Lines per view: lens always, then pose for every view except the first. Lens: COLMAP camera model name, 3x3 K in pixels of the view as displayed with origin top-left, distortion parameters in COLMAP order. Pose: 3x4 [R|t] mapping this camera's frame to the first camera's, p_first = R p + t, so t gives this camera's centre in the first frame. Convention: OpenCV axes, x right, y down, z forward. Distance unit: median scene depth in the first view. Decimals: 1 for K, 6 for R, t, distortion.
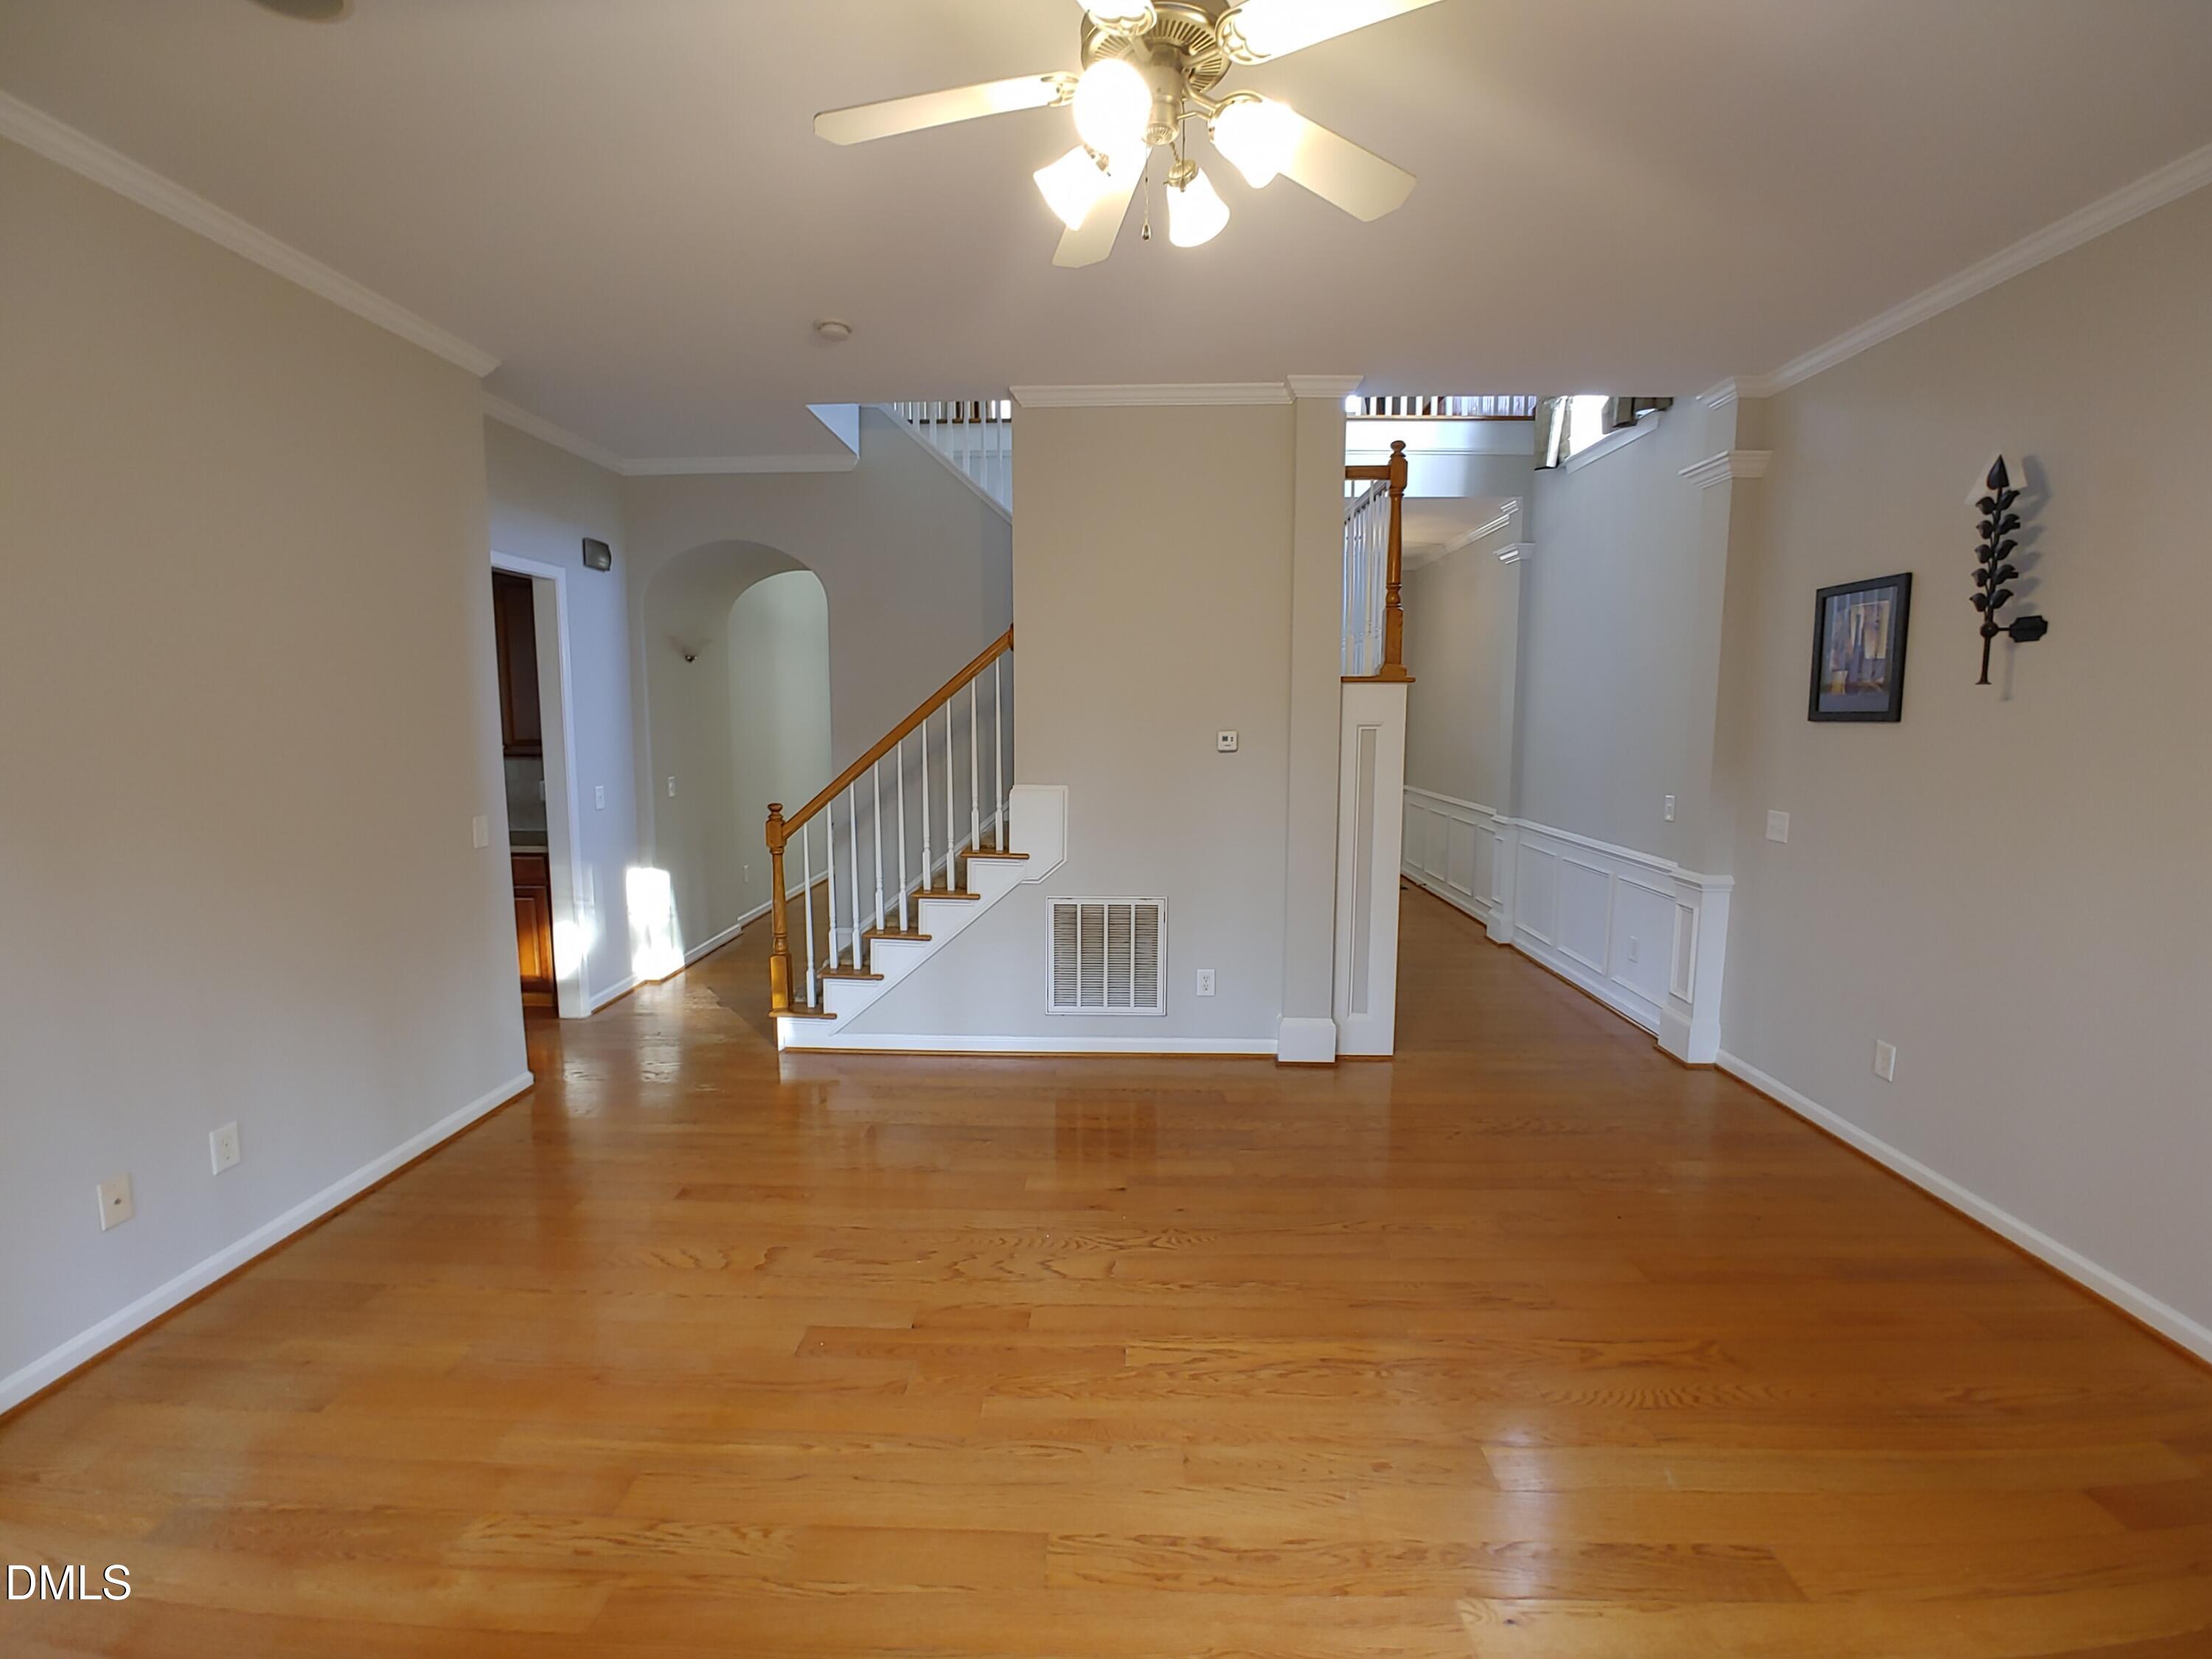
lens RADIAL K [[961.6, 0, 1103.6], [0, 961.6, 823.3], [0, 0, 1]] dist [-0.018368, 0.000575]
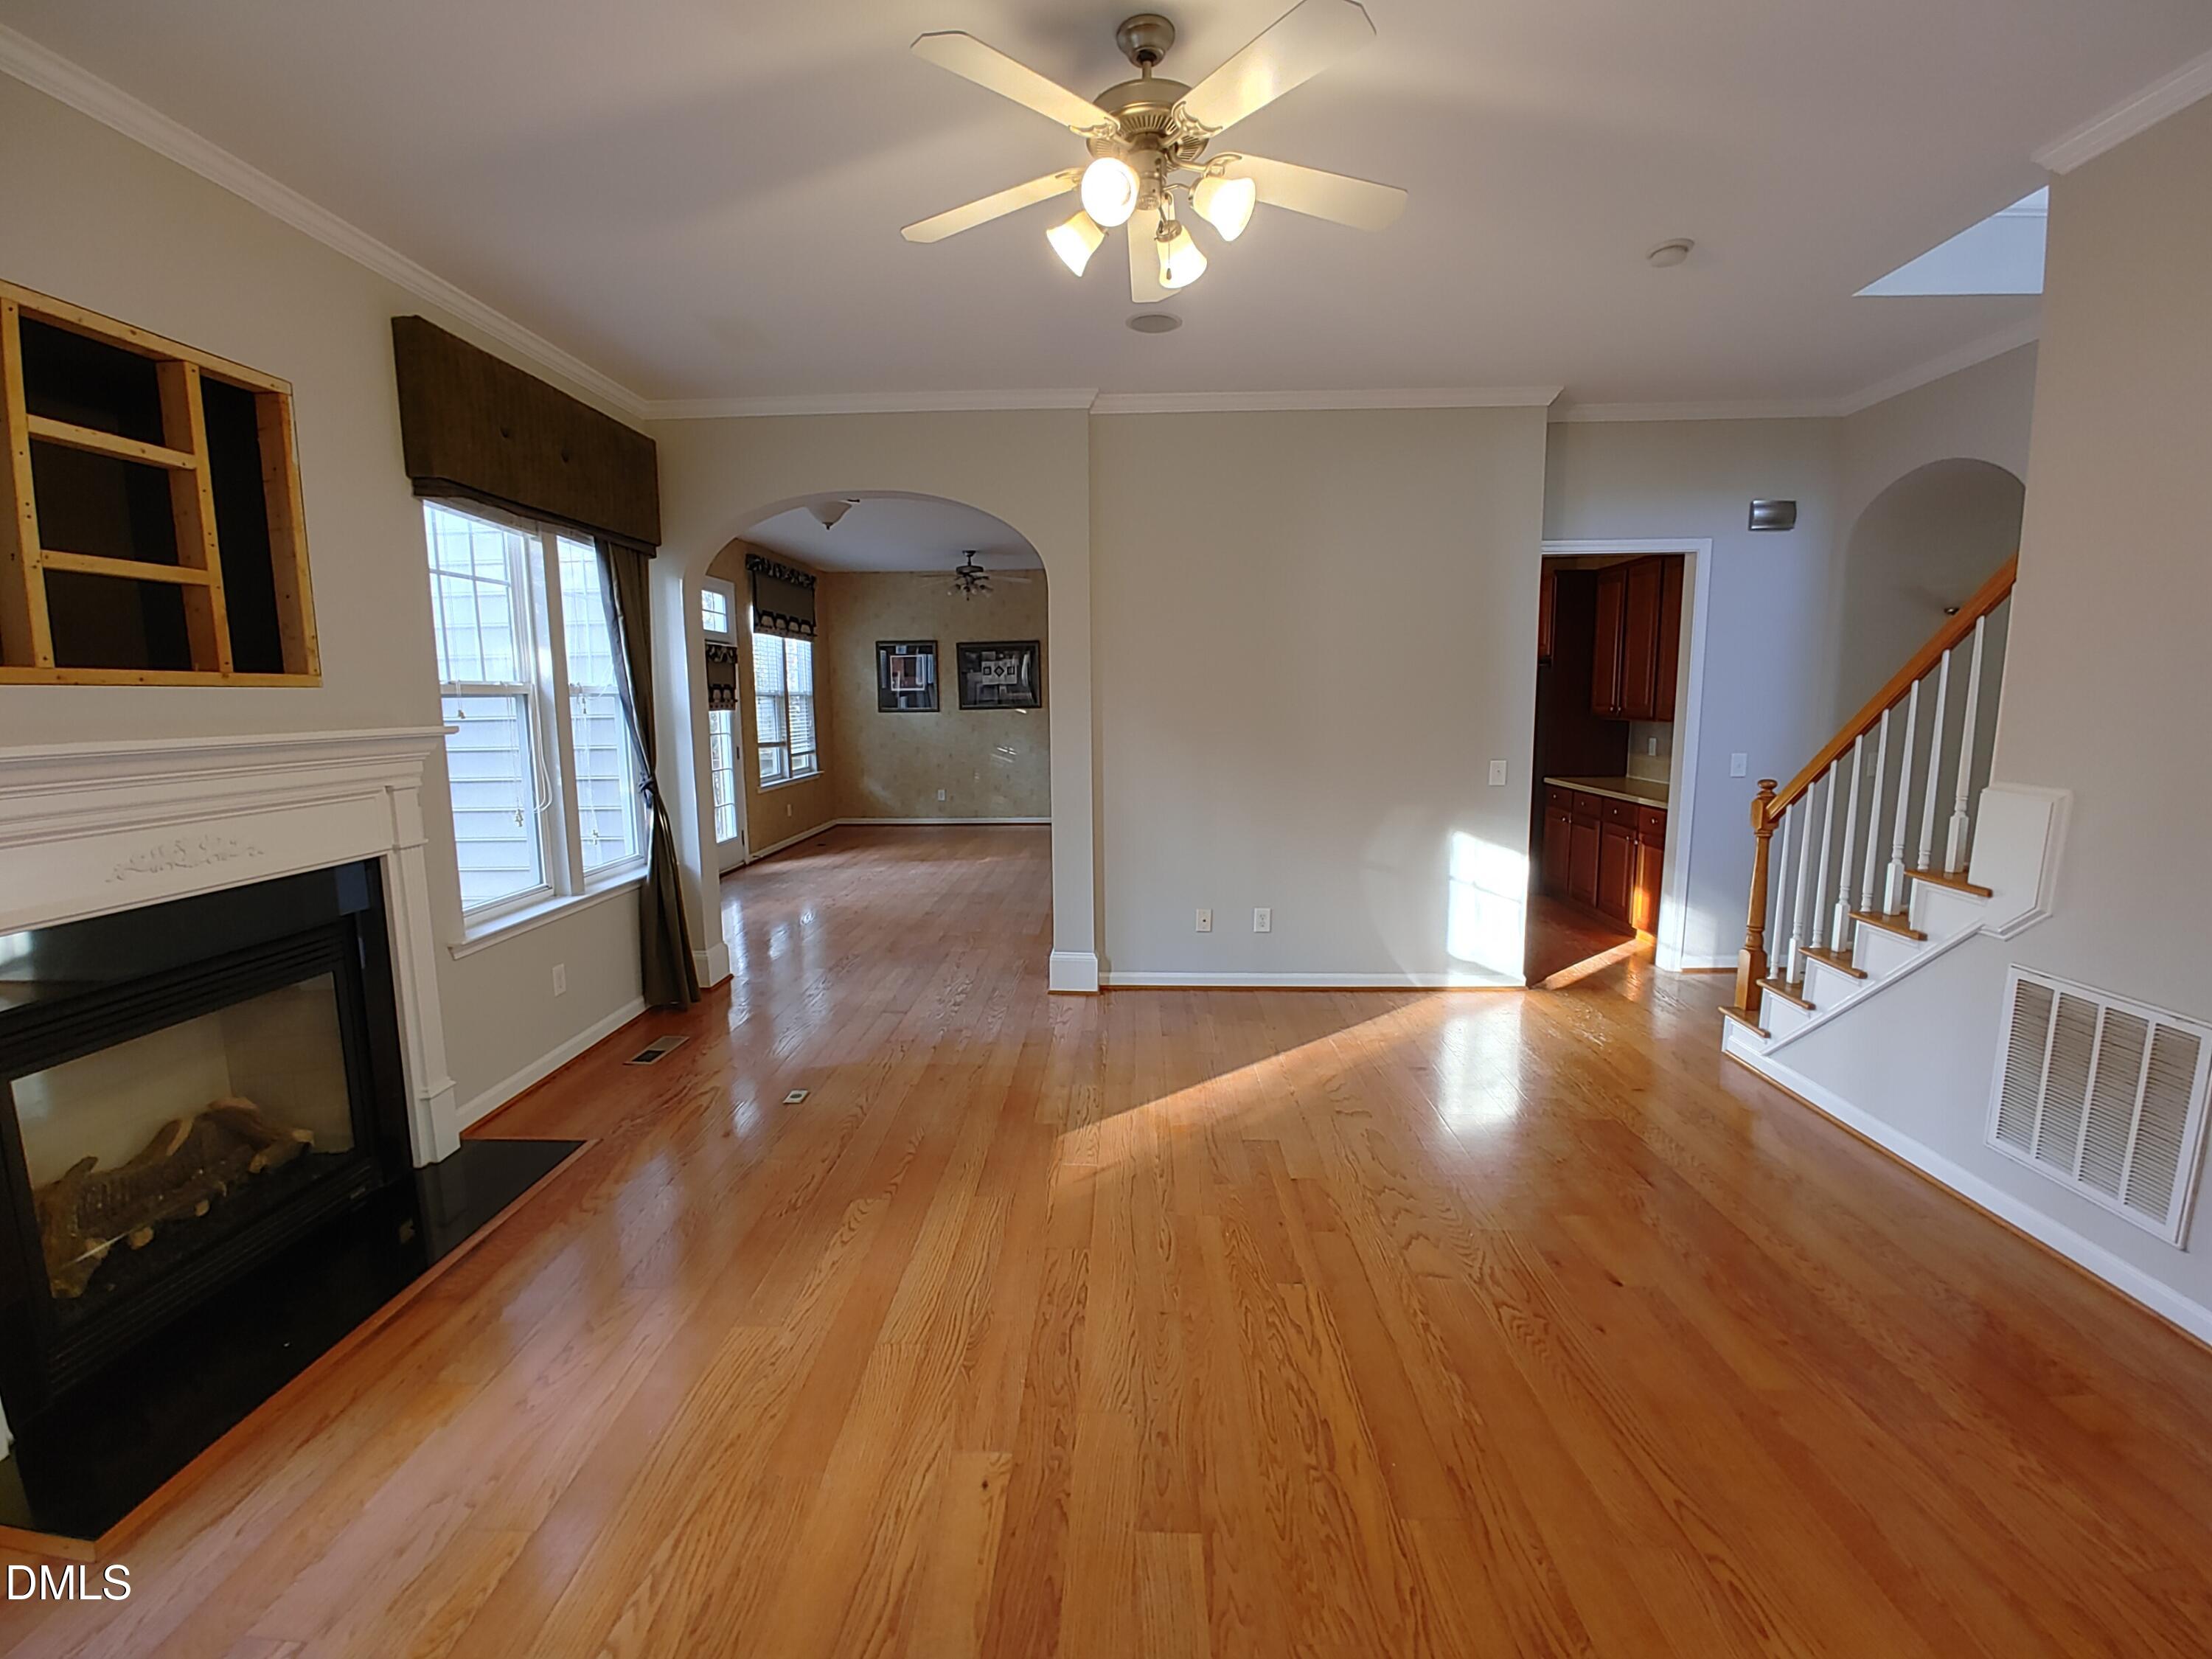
lens RADIAL K [[961.6, 0, 1103.6], [0, 961.6, 823.3], [0, 0, 1]] dist [-0.018368, 0.000575]
pose [[-0.010925, 0.131063, -0.991314, 0.549874], [-0.099852, 0.986275, 0.131497, -0.035806], [0.994942, 0.100421, 0.002312, 0.402657]]
